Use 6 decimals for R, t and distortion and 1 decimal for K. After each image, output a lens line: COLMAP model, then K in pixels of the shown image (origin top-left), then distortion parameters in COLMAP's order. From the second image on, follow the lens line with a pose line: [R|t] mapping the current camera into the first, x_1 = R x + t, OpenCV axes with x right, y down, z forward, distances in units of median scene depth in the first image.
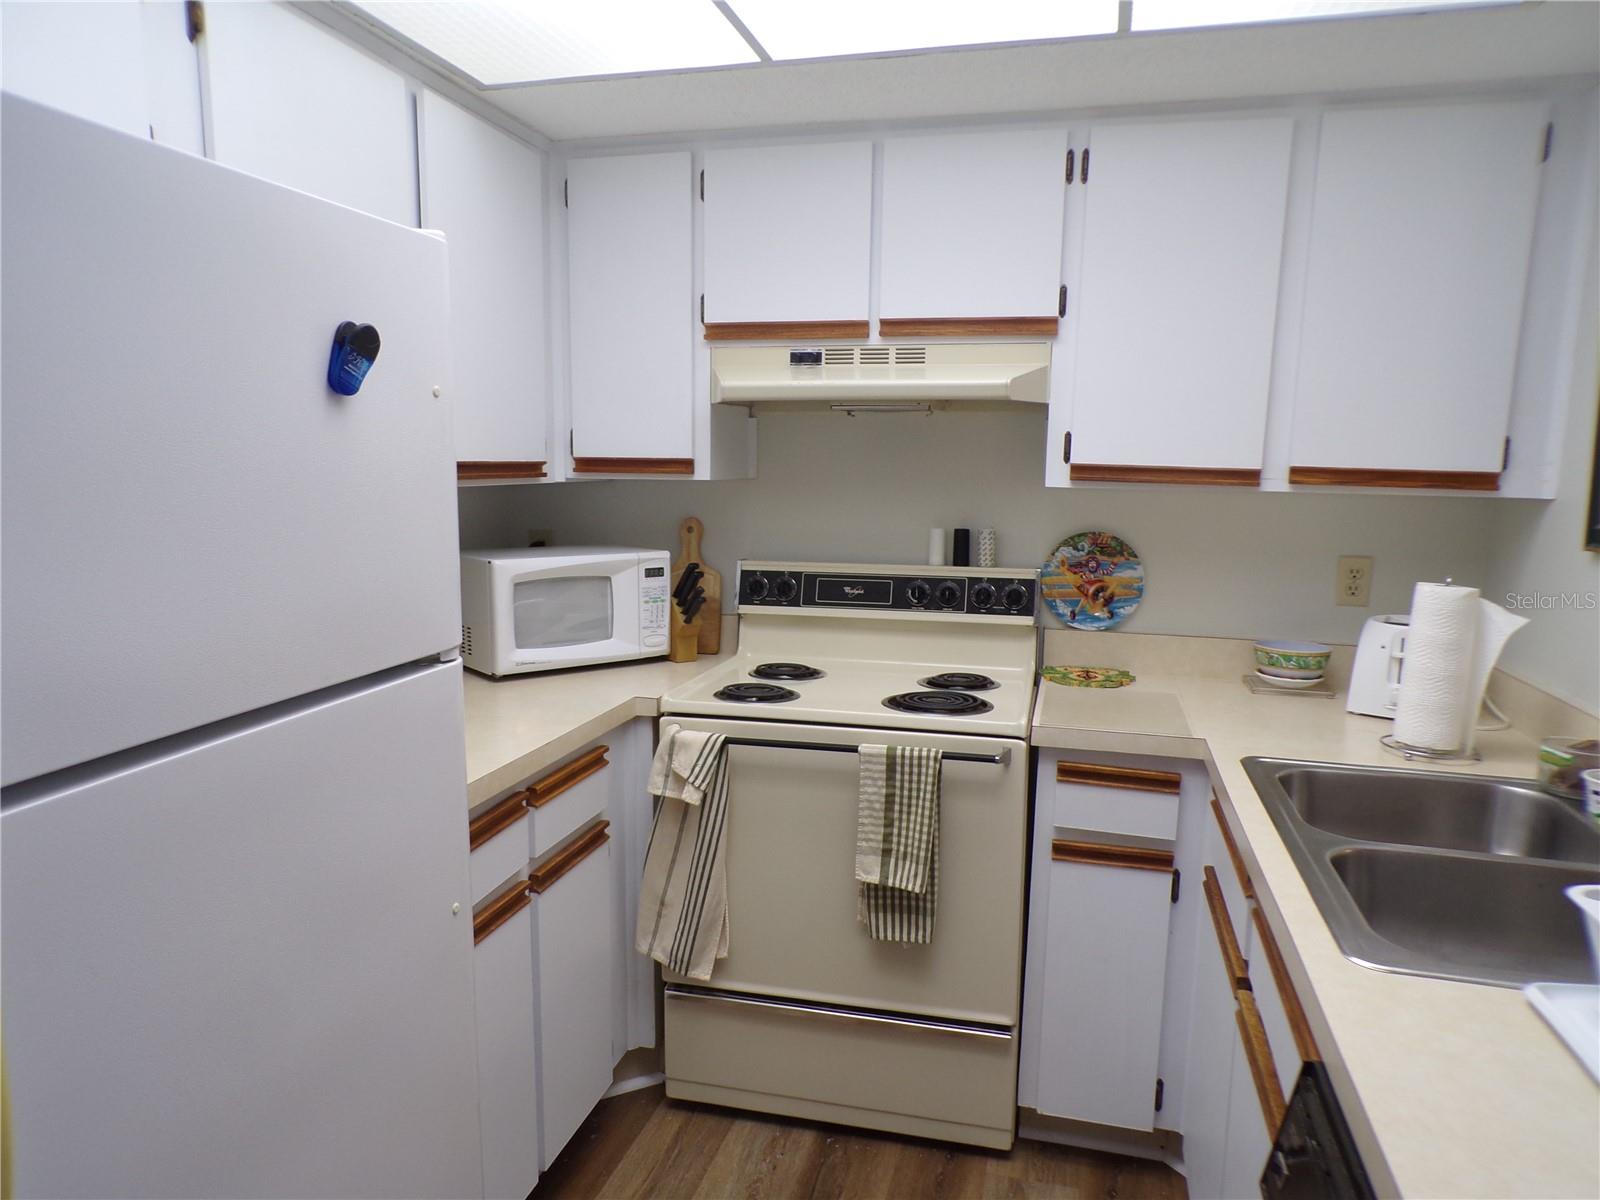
lens RADIAL K [[1088.1, 0, 807.0], [0, 1088.1, 610.1], [0, 0, 1]] dist [-0.005209, 0.008596]
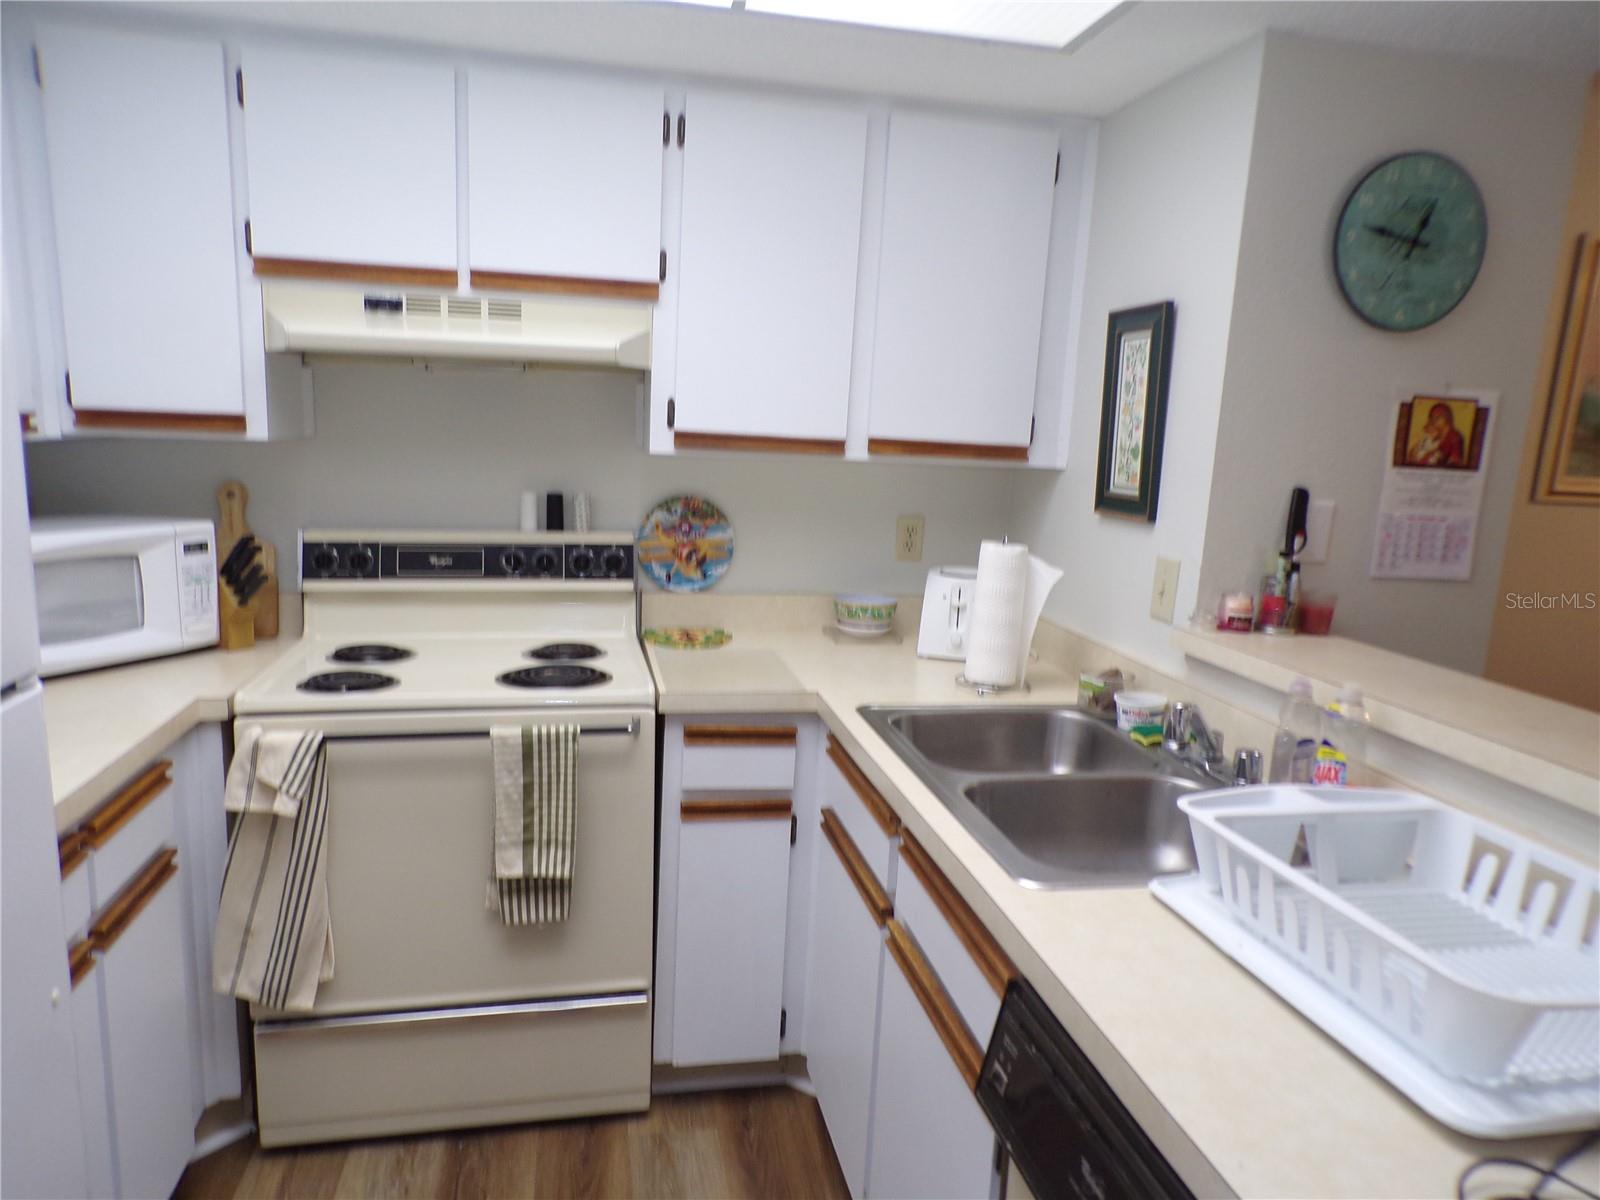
lens RADIAL K [[1088.1, 0, 808.8], [0, 1088.1, 607.9], [0, 0, 1]] dist [-0.005209, 0.008596]
pose [[0.897422, -0.052831, 0.437998, -0.094427], [0.032258, 0.998004, 0.054285, -0.020226], [-0.439992, -0.034587, 0.897335, 0.033246]]
